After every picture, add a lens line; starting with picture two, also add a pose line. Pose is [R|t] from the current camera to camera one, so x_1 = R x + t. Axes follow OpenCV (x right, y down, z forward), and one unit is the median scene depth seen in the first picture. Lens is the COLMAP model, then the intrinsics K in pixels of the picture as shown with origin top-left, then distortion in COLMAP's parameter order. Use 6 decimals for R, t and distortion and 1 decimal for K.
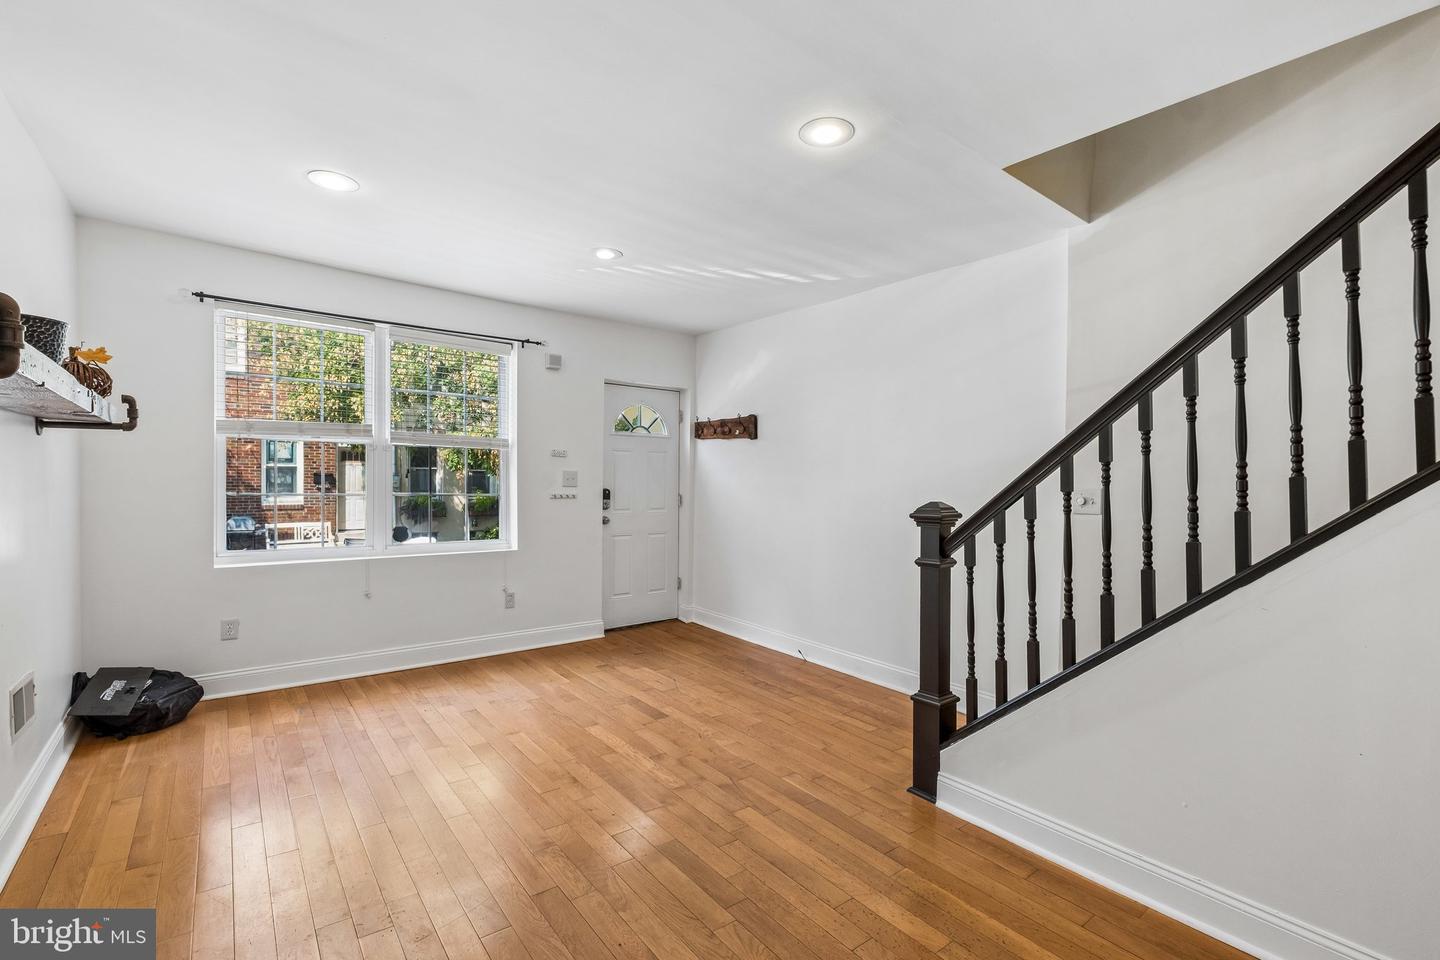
lens RADIAL K [[644.3, 0, 714.9], [0, 644.3, 498.8], [0, 0, 1]] dist [0.003076, 0.000173]
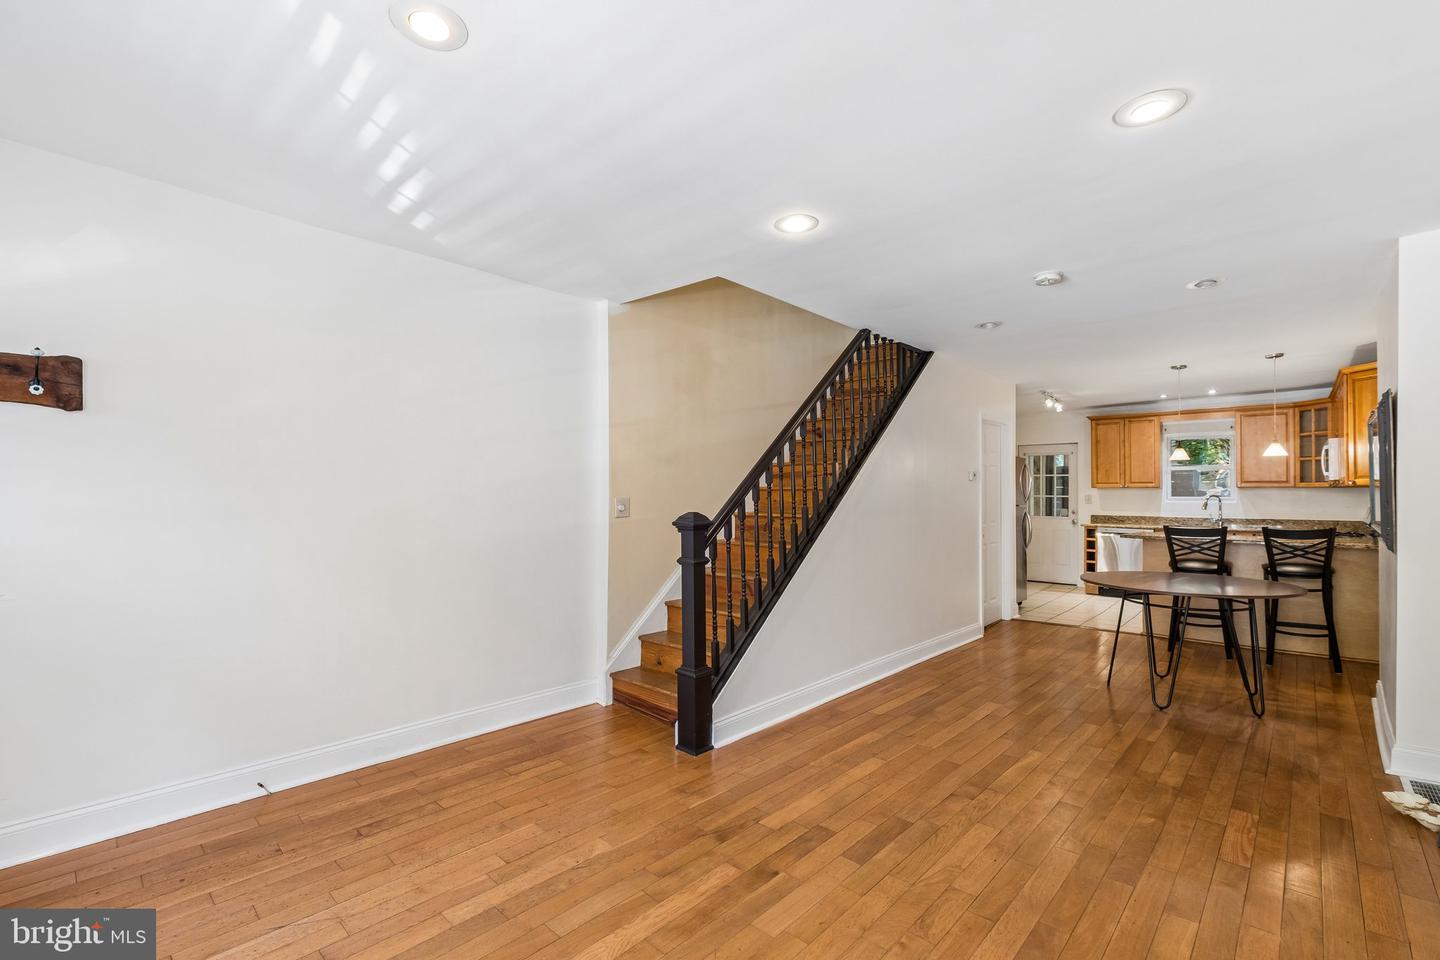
lens RADIAL K [[631.0, 0, 712.0], [0, 631.0, 481.1], [0, 0, 1]] dist [-0.001113, -0.000243]
pose [[-0.159044, 0.001891, 0.987270, -0.603856], [0.022772, 0.999739, 0.001754, -0.040038], [-0.987009, 0.022761, -0.159046, 0.804791]]
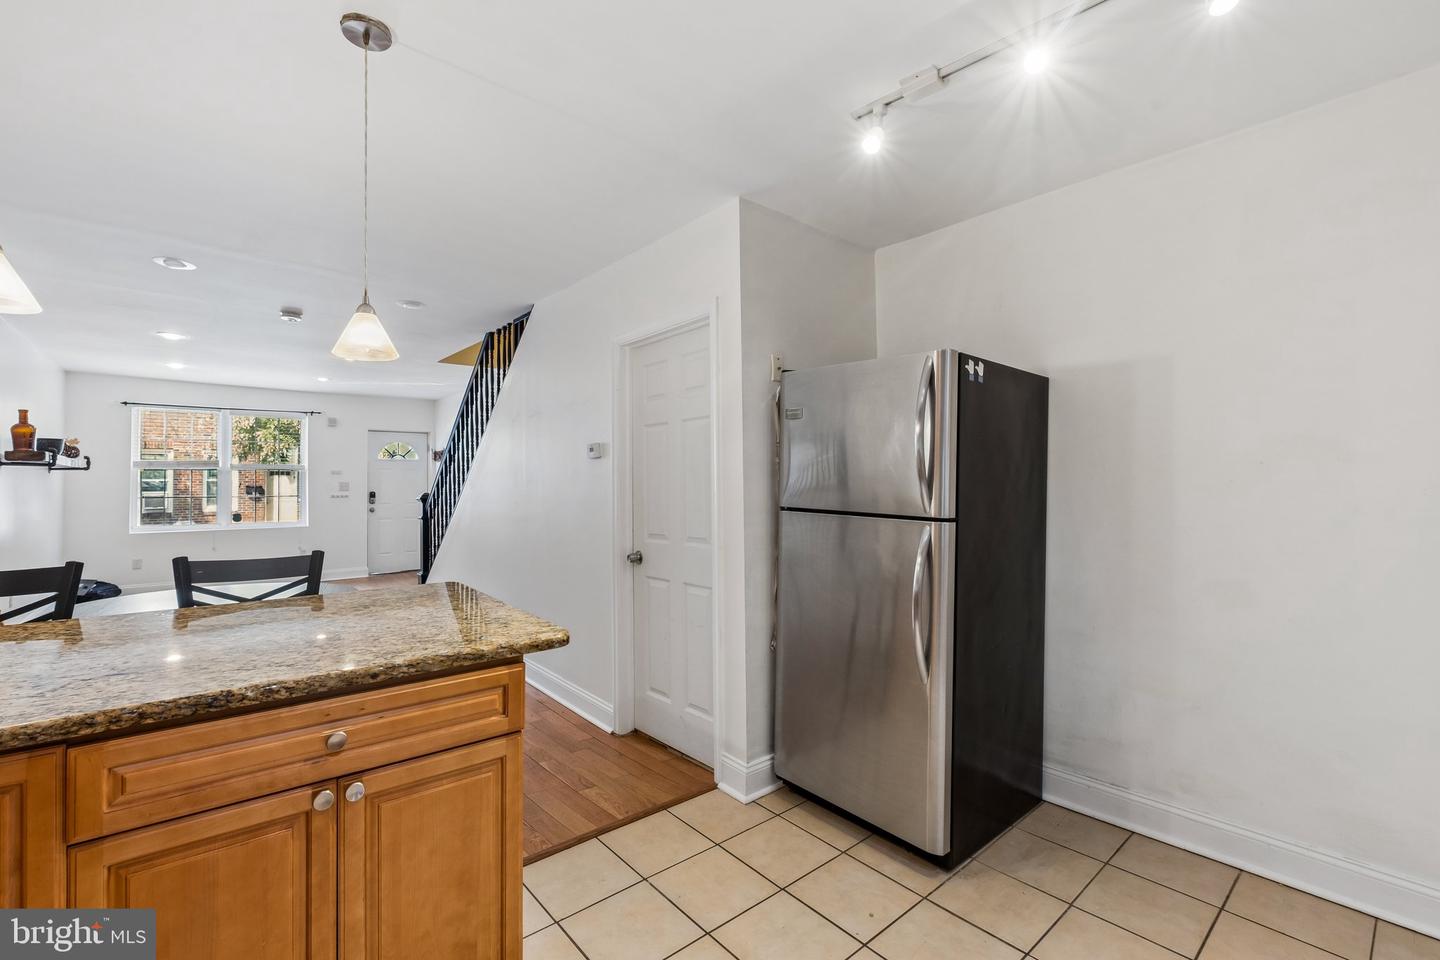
lens RADIAL K [[638.4, 0, 711.6], [0, 638.4, 473.4], [0, 0, 1]] dist [-0.001014, -0.000130]
pose [[0.999501, -0.019560, 0.024805, 0.945545], [0.020670, 0.998759, -0.045311, 0.042815], [-0.023888, 0.045802, 0.998665, -0.991848]]
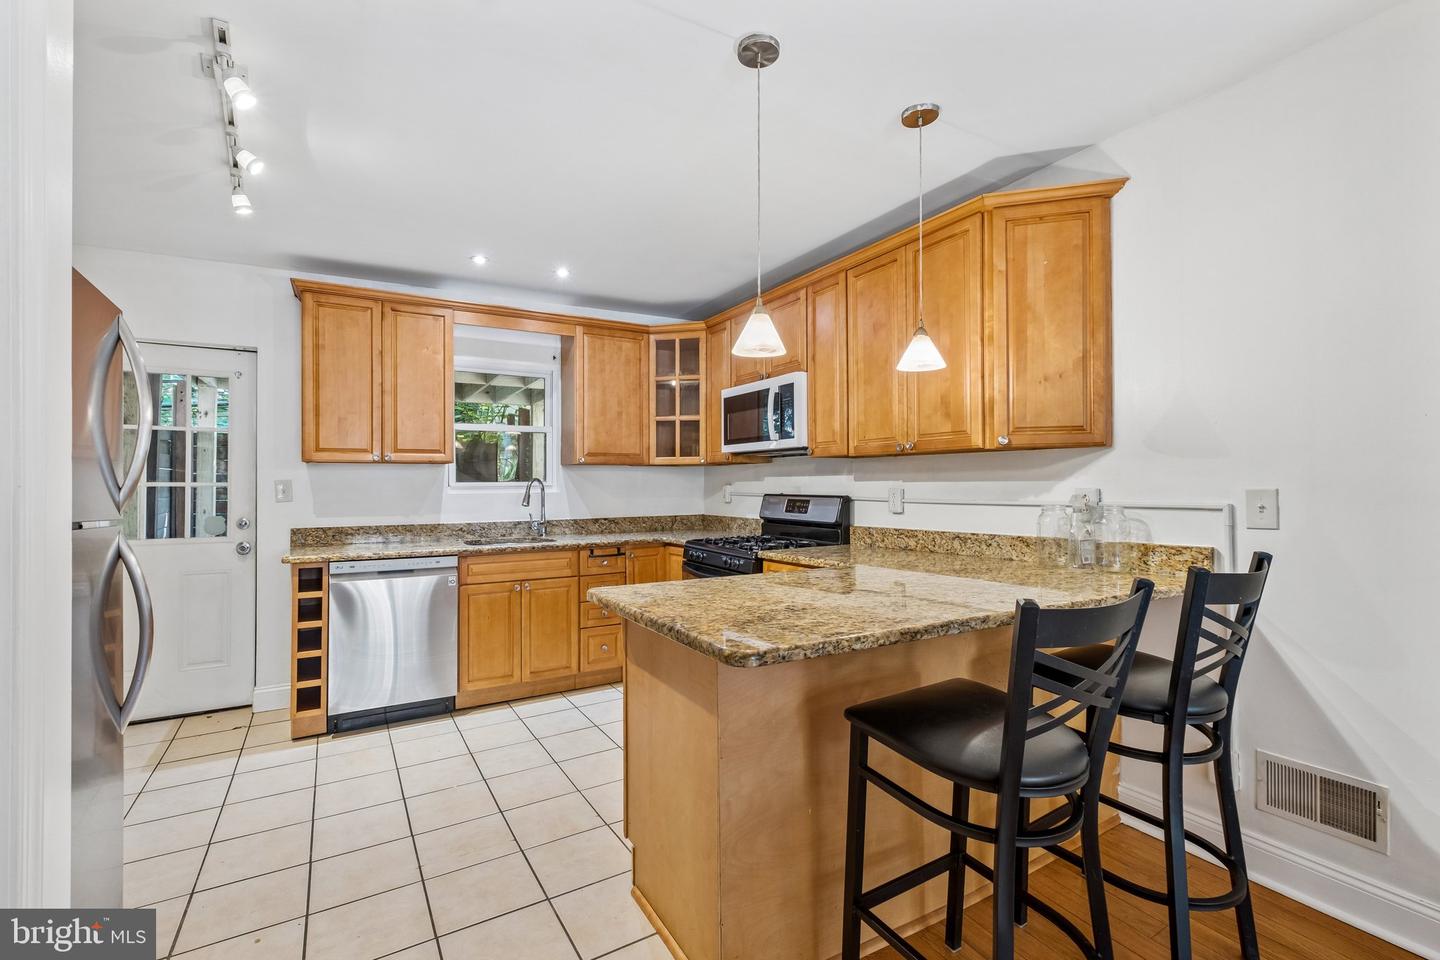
lens RADIAL K [[618.0, 0, 697.8], [0, 618.0, 479.7], [0, 0, 1]] dist [-0.017902, -0.000037]
pose [[-0.990675, -0.007657, 0.136030, 0.712021], [-0.004614, 0.999732, 0.022668, 0.021982], [-0.136167, 0.021828, -0.990445, -0.093528]]
